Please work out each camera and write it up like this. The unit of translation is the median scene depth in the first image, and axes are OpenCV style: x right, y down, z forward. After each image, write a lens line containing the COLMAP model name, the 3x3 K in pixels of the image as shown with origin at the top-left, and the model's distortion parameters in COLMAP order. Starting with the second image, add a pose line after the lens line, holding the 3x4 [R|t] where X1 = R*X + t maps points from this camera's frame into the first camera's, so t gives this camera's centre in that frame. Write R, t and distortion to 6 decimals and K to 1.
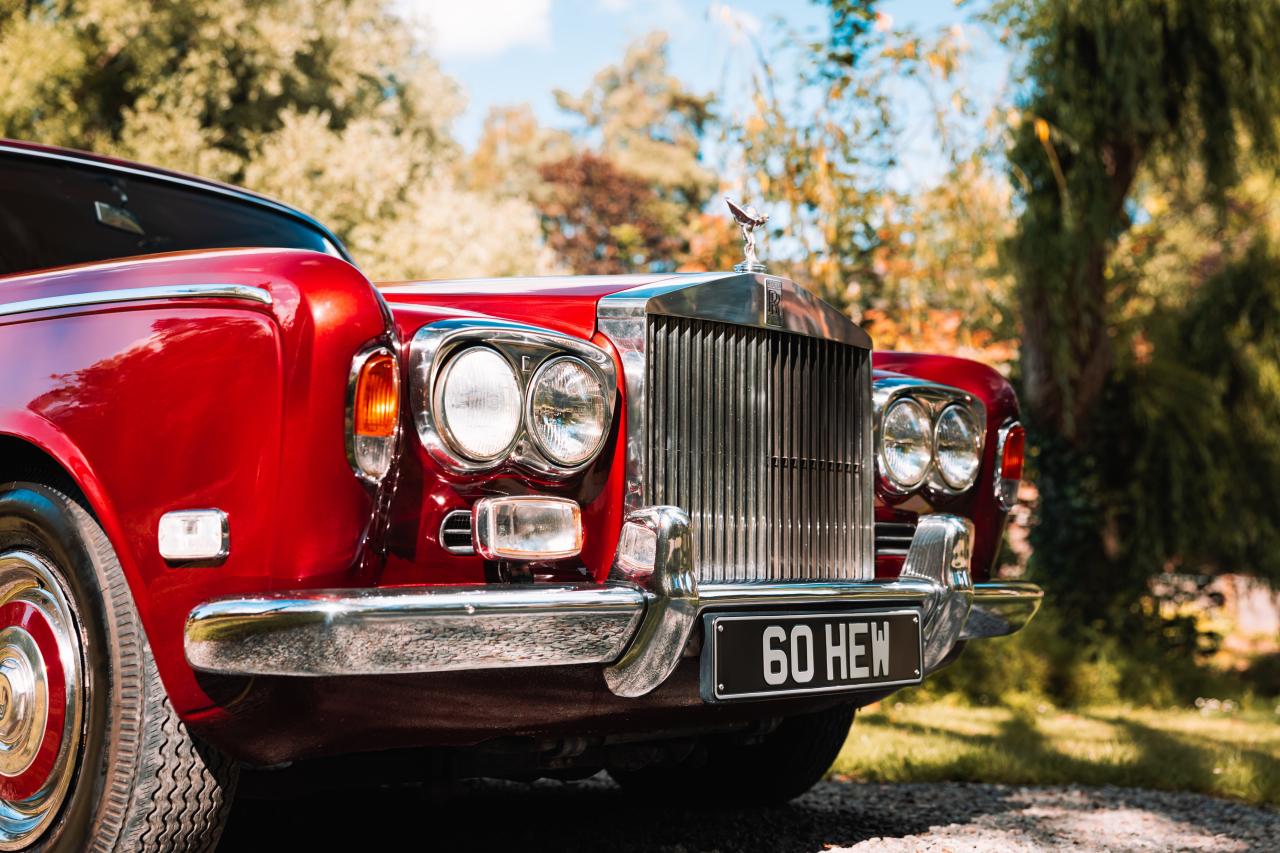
lens RADIAL K [[2183.3, 0, 640.0], [0, 2183.3, 426.5], [0, 0, 1]] dist [0.006387, -0.003582]
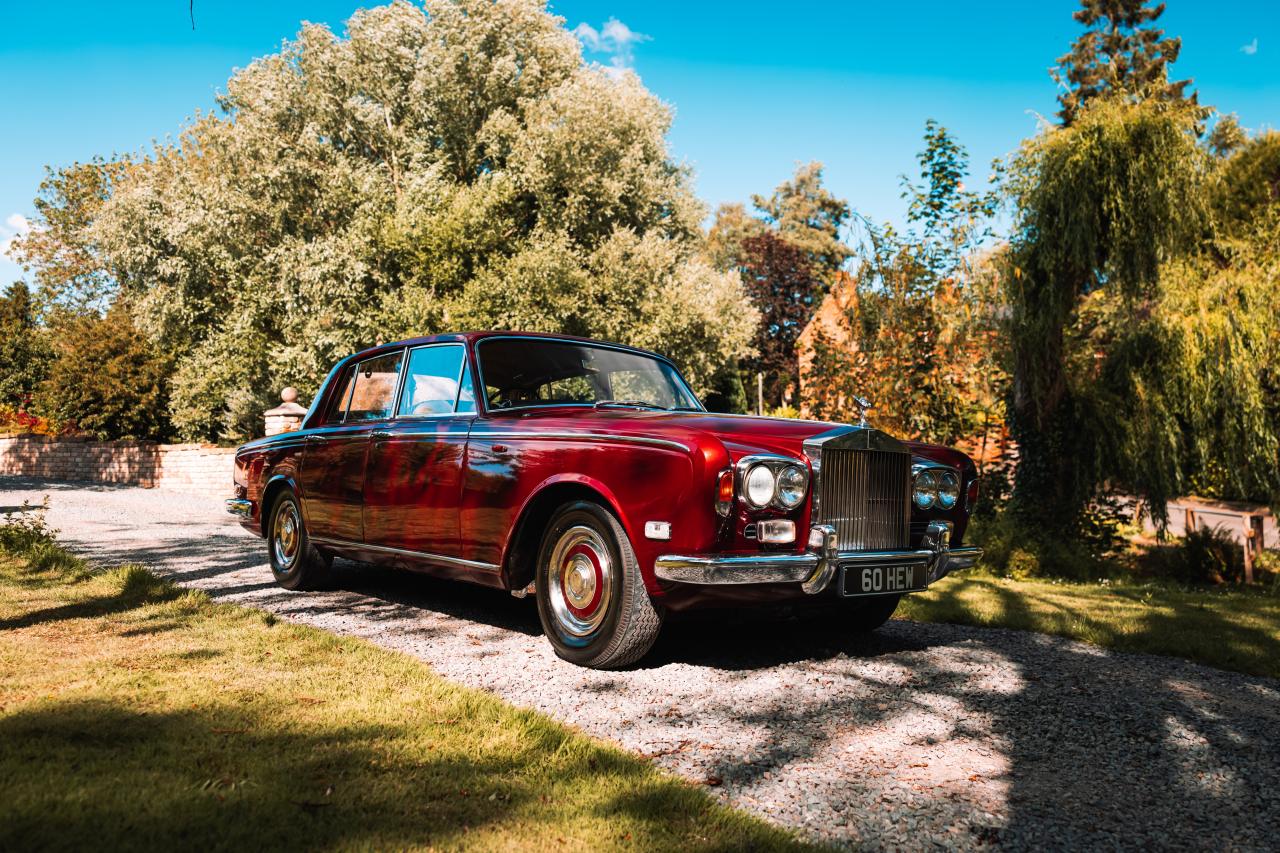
lens RADIAL K [[1253.1, 0, 609.6], [0, 1253.1, 430.7], [0, 0, 1]] dist [0.125408, 0.003617]
pose [[0.989072, 0.039646, -0.142001, -0.035100], [-0.033246, 0.998334, 0.047166, -0.132717], [0.143634, -0.041929, 0.988742, -0.527916]]
